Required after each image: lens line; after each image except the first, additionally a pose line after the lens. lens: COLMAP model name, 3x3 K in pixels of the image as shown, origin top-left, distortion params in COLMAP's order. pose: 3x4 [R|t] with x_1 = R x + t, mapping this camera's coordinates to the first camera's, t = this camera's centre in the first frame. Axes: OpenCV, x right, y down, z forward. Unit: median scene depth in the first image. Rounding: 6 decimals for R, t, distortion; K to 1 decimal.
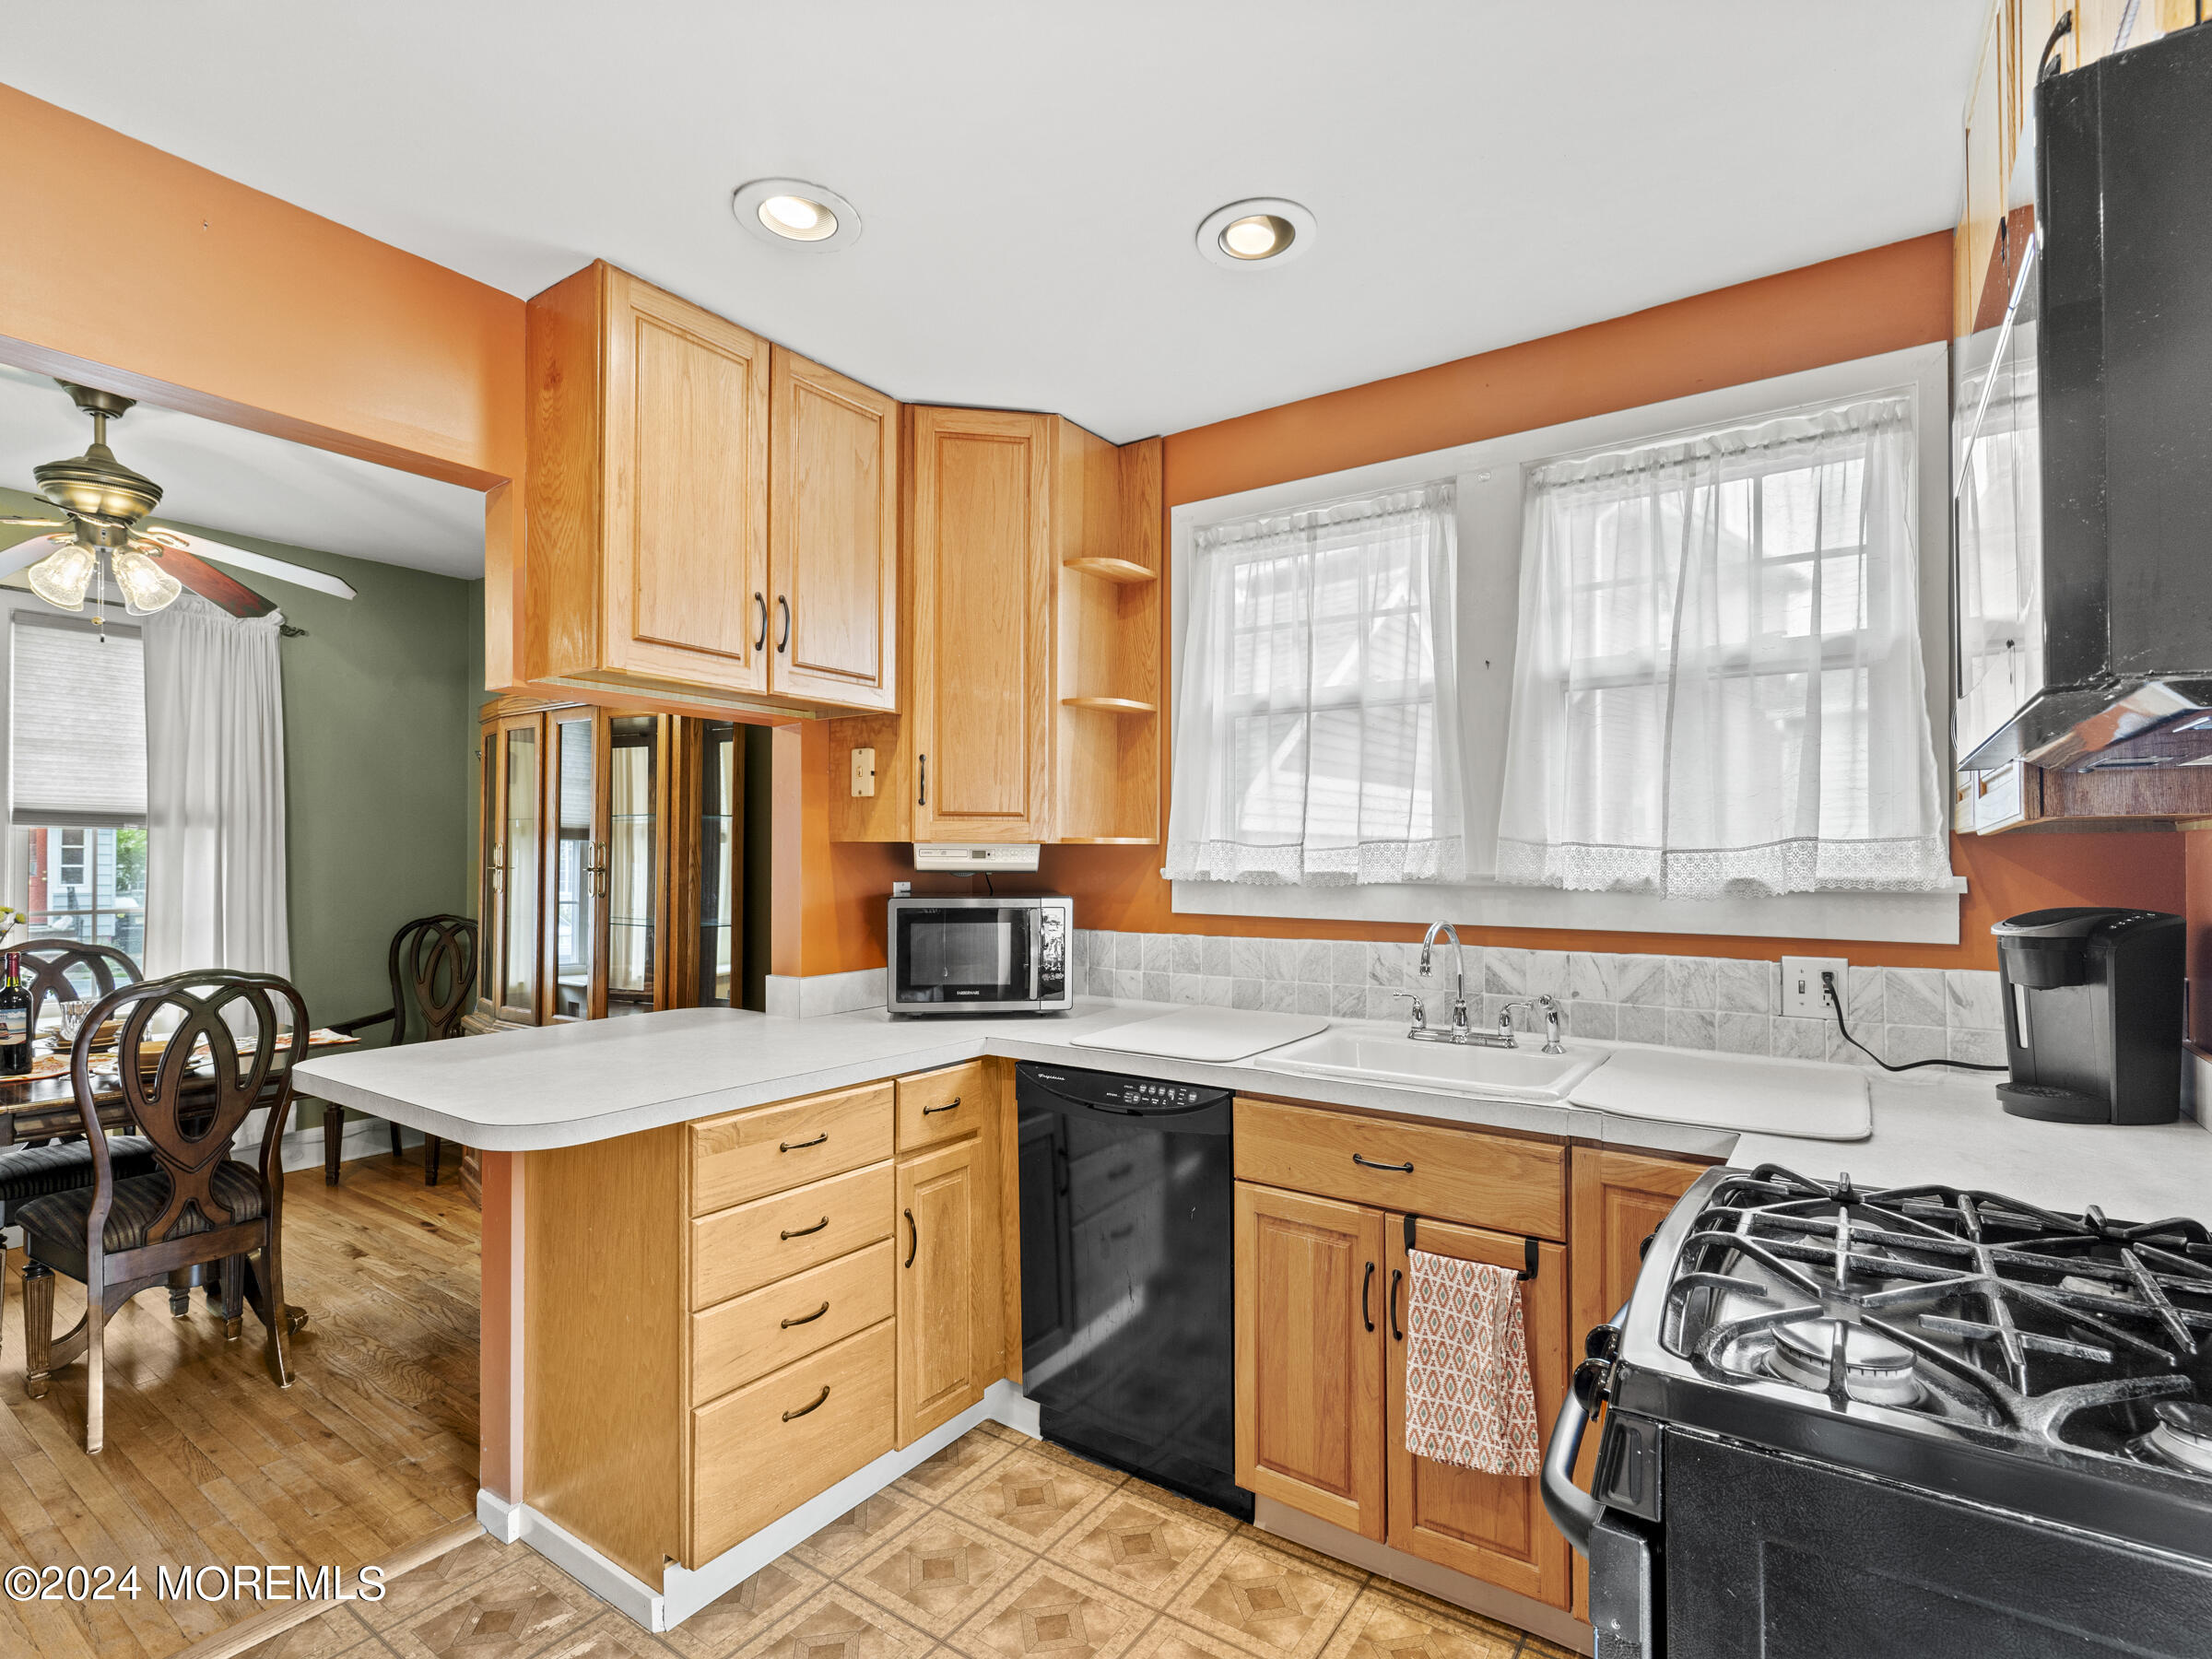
lens RADIAL K [[1090.9, 0, 1077.5], [0, 1090.9, 864.2], [0, 0, 1]] dist [-0.001806, -0.000191]
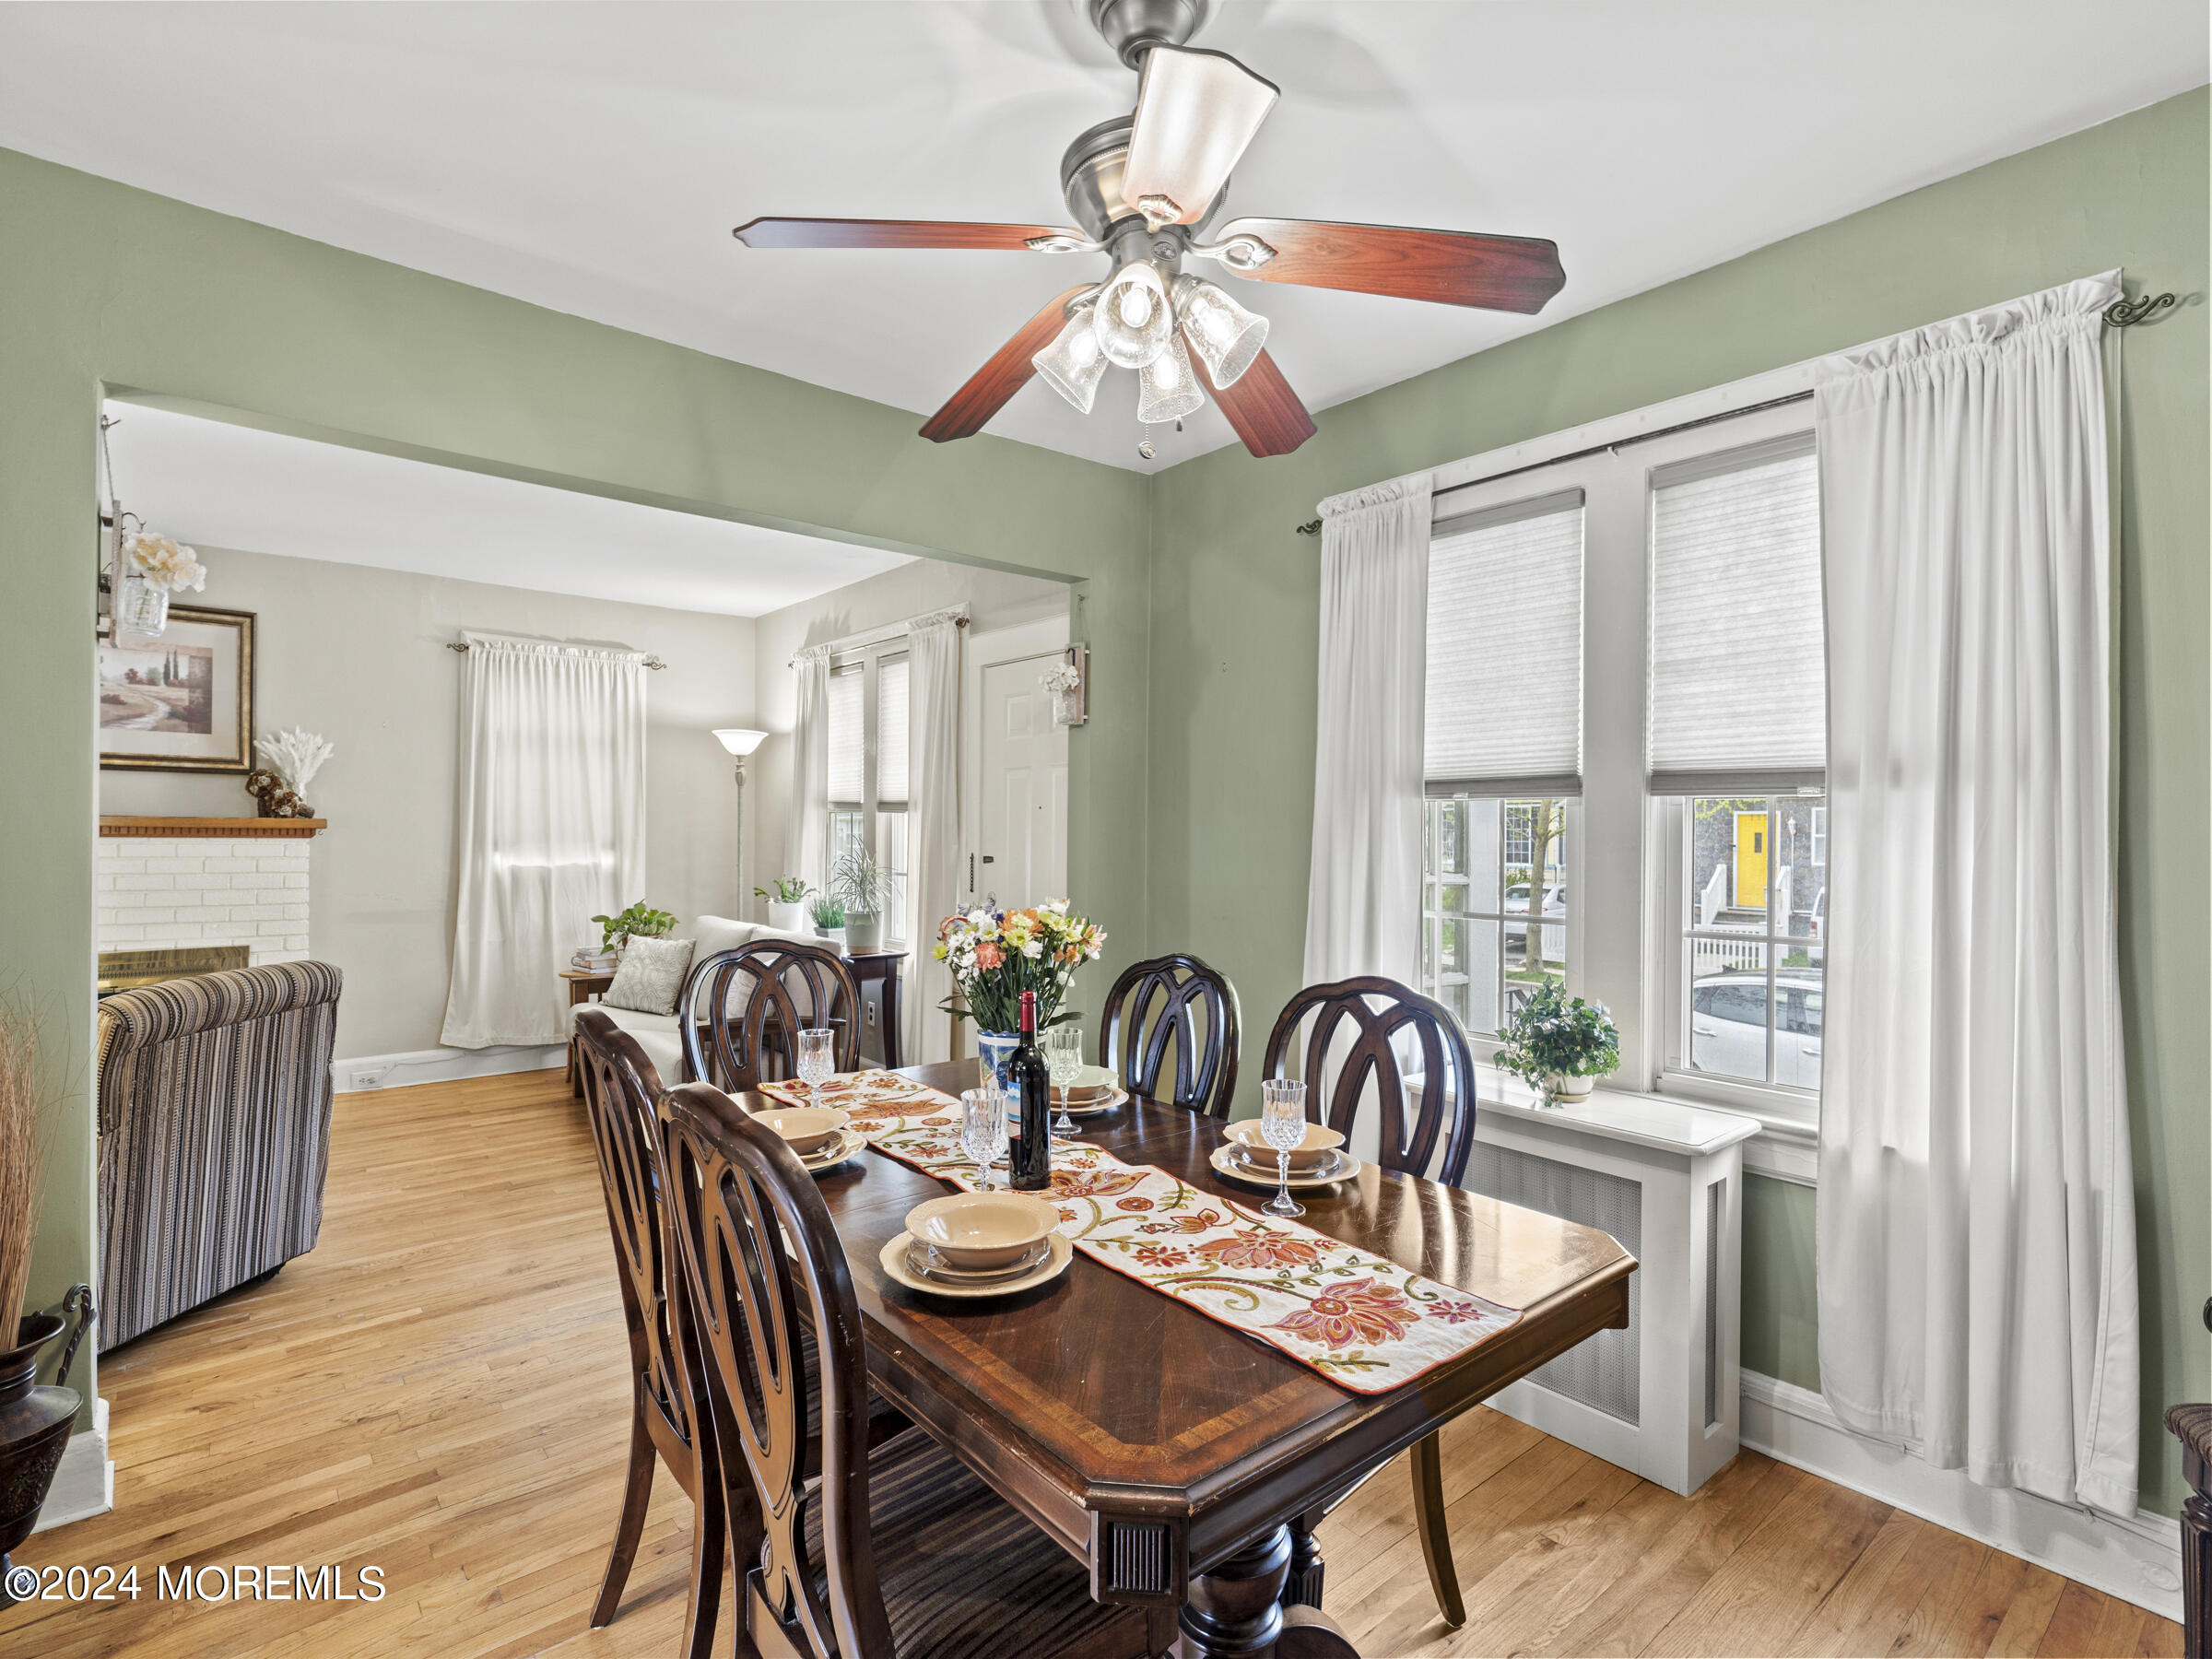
lens RADIAL K [[1090.9, 0, 1124.6], [0, 1090.9, 838.2], [0, 0, 1]] dist [-0.001806, -0.000191]
pose [[-0.245114, -0.001325, -0.969493, -0.372028], [-0.018113, 0.999831, 0.003213, -0.010395], [0.969325, 0.018348, -0.245097, 1.220110]]
